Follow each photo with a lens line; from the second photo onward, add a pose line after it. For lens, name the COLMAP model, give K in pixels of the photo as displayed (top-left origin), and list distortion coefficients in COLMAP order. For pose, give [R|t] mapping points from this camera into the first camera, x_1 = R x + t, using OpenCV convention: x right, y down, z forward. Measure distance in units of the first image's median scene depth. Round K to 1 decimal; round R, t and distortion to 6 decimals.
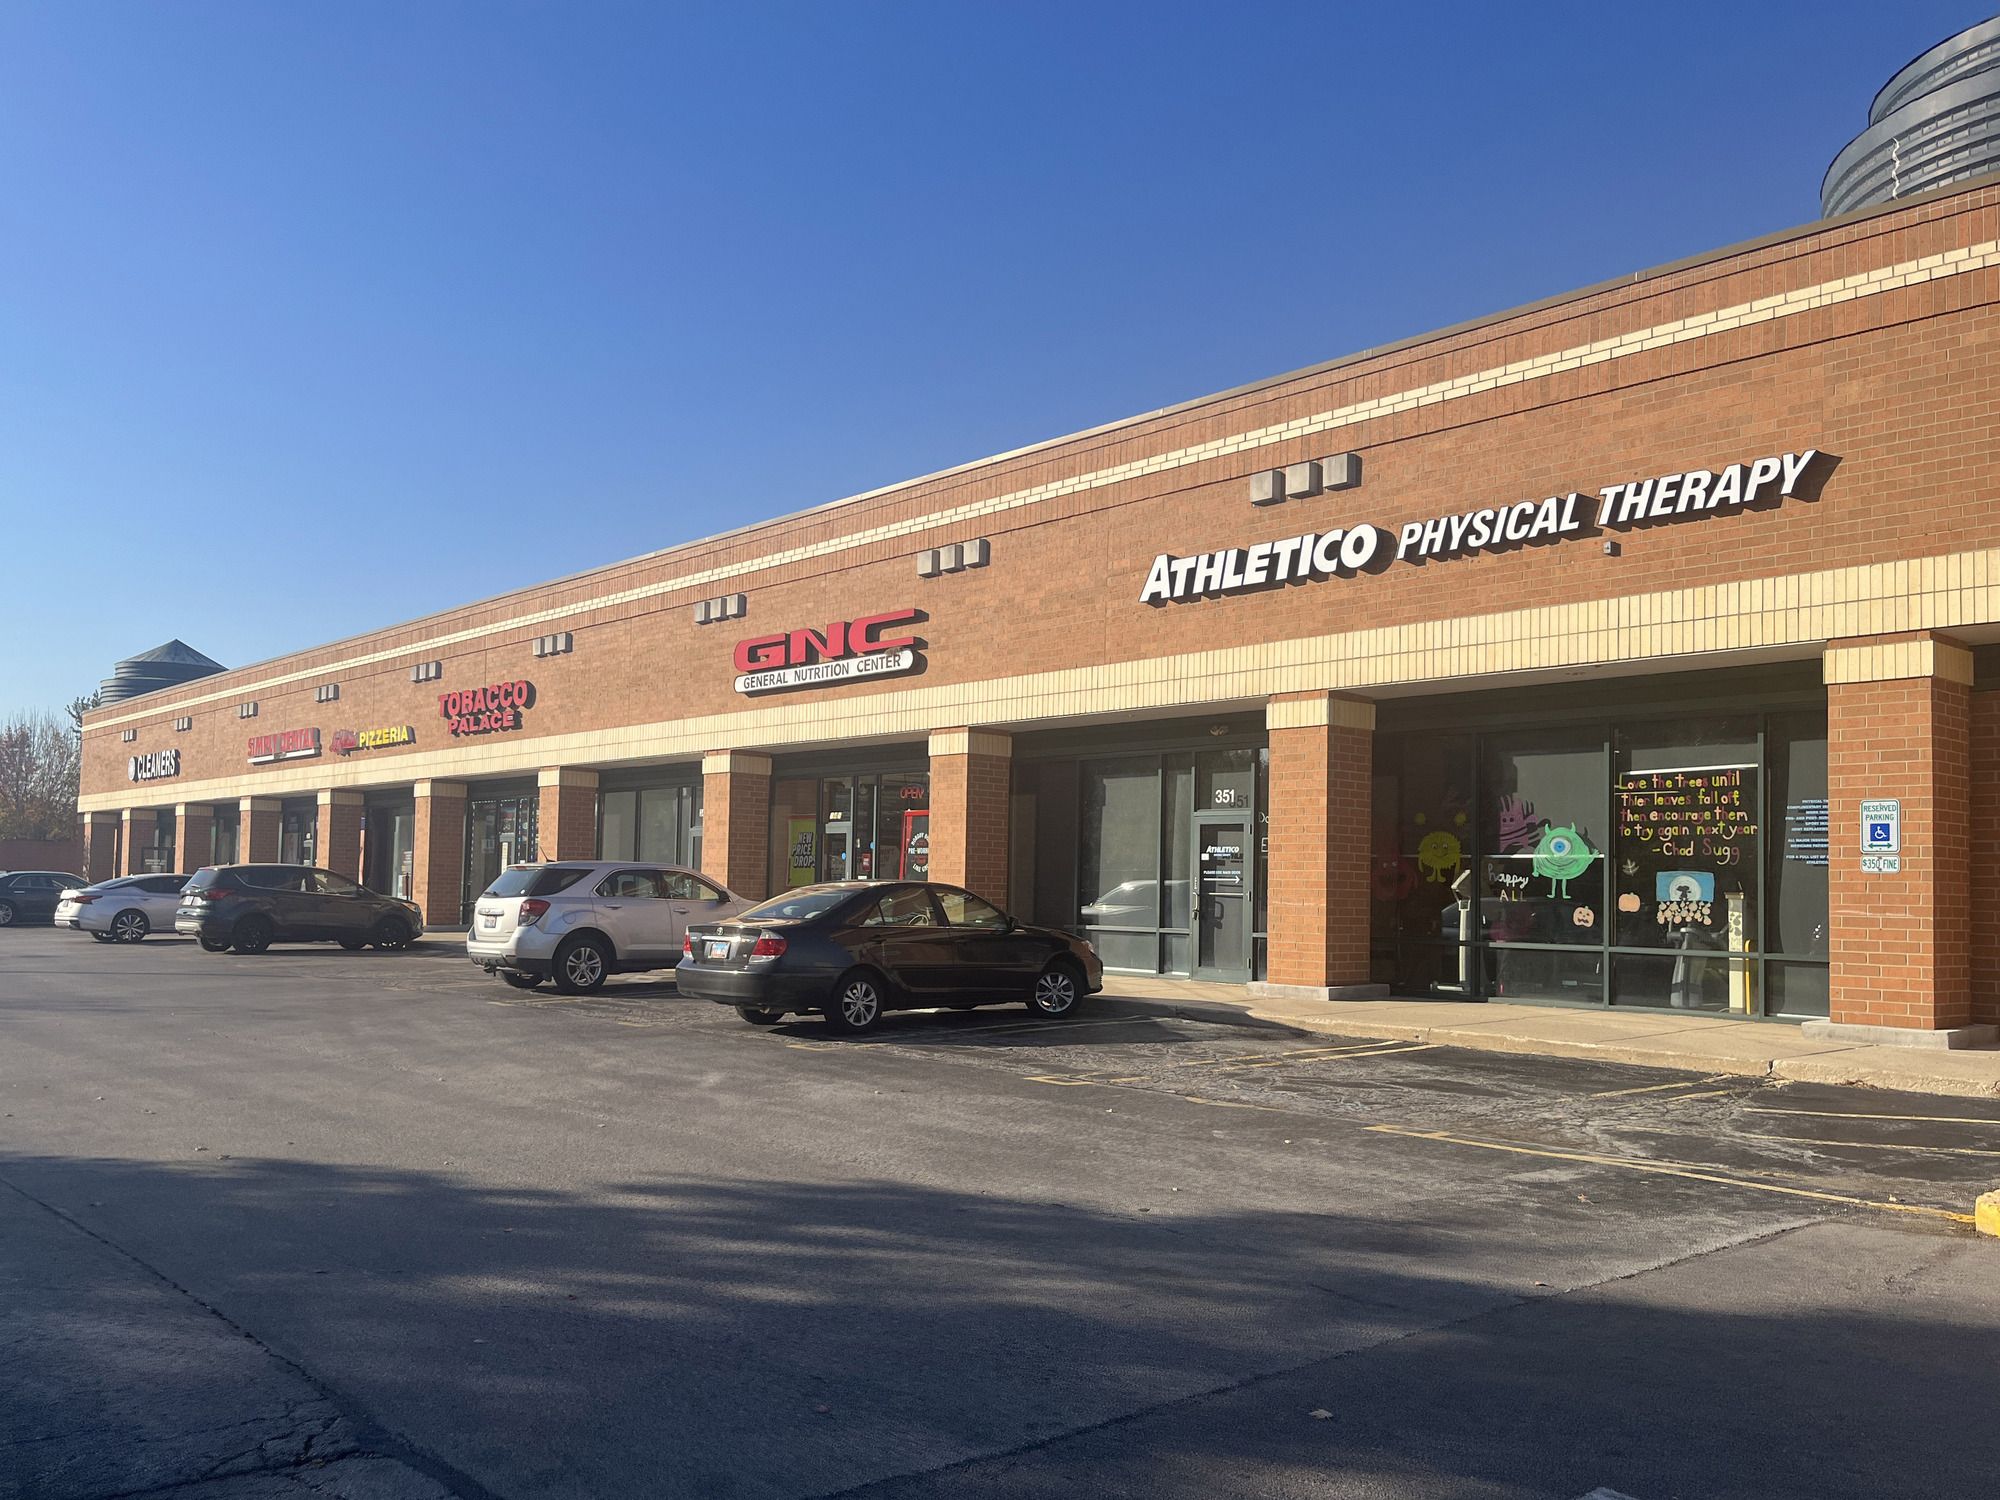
lens RADIAL K [[1515.2, 0, 846.4], [0, 1515.2, 846.9], [0, 0, 1]] dist [0.087441, -0.132910]
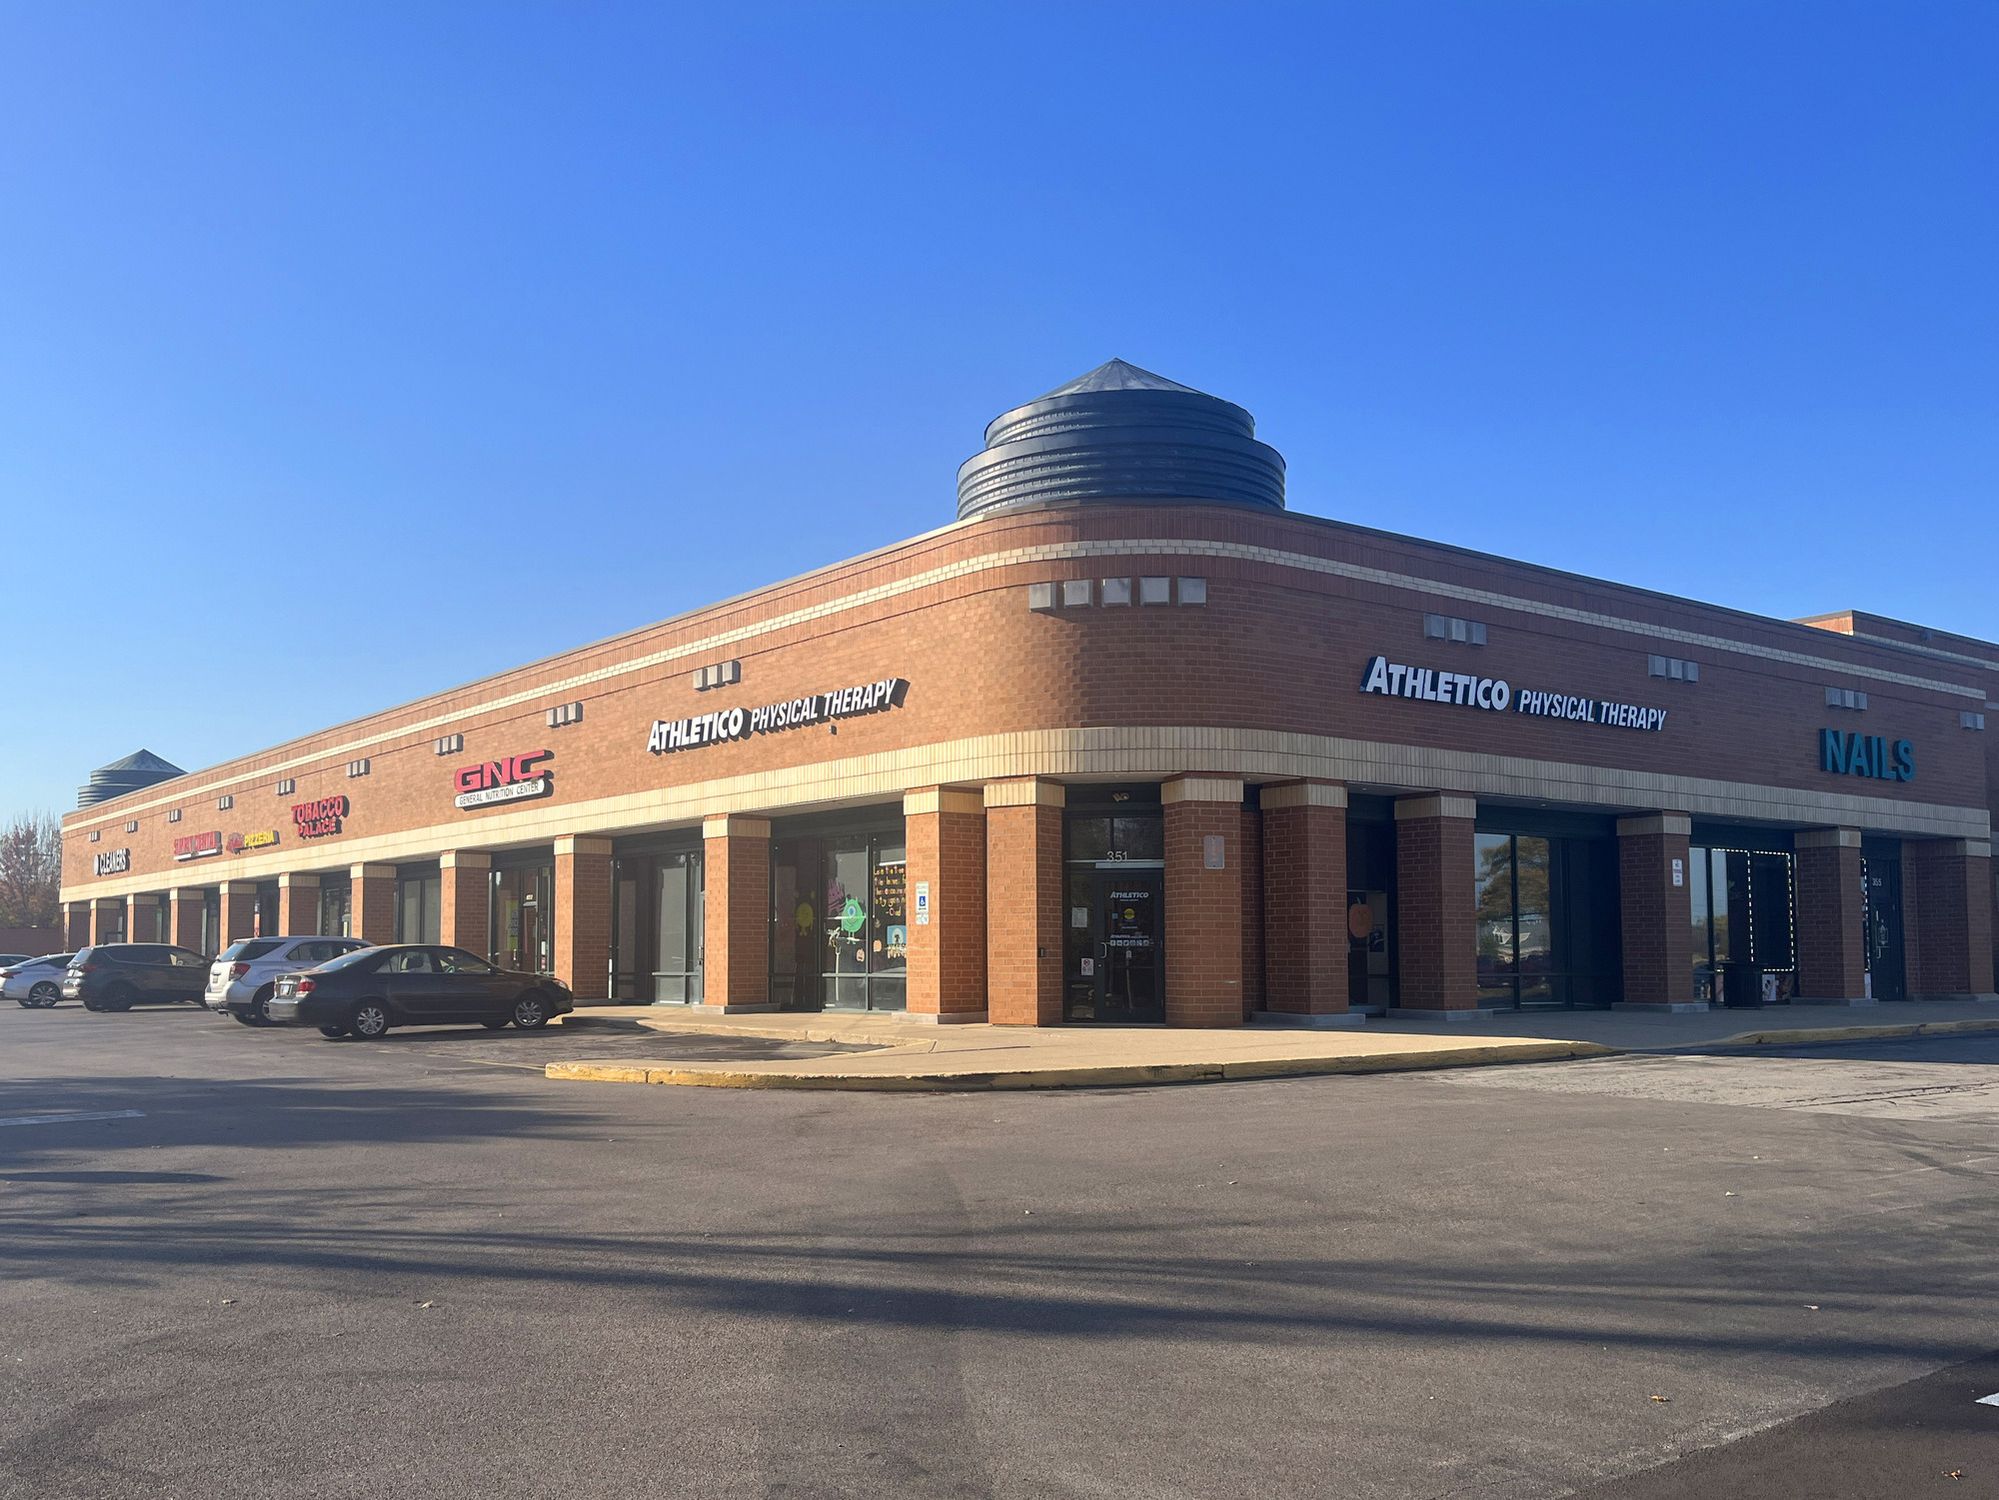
lens RADIAL K [[1782.7, 0, 999.1], [0, 1782.7, 881.1], [0, 0, 1]] dist [0.005294, 0.002355]
pose [[0.998488, -0.032033, -0.044664, 0.521862], [0.031643, 0.999455, -0.009397, -0.006880], [0.044941, 0.007969, 0.998958, -0.613700]]
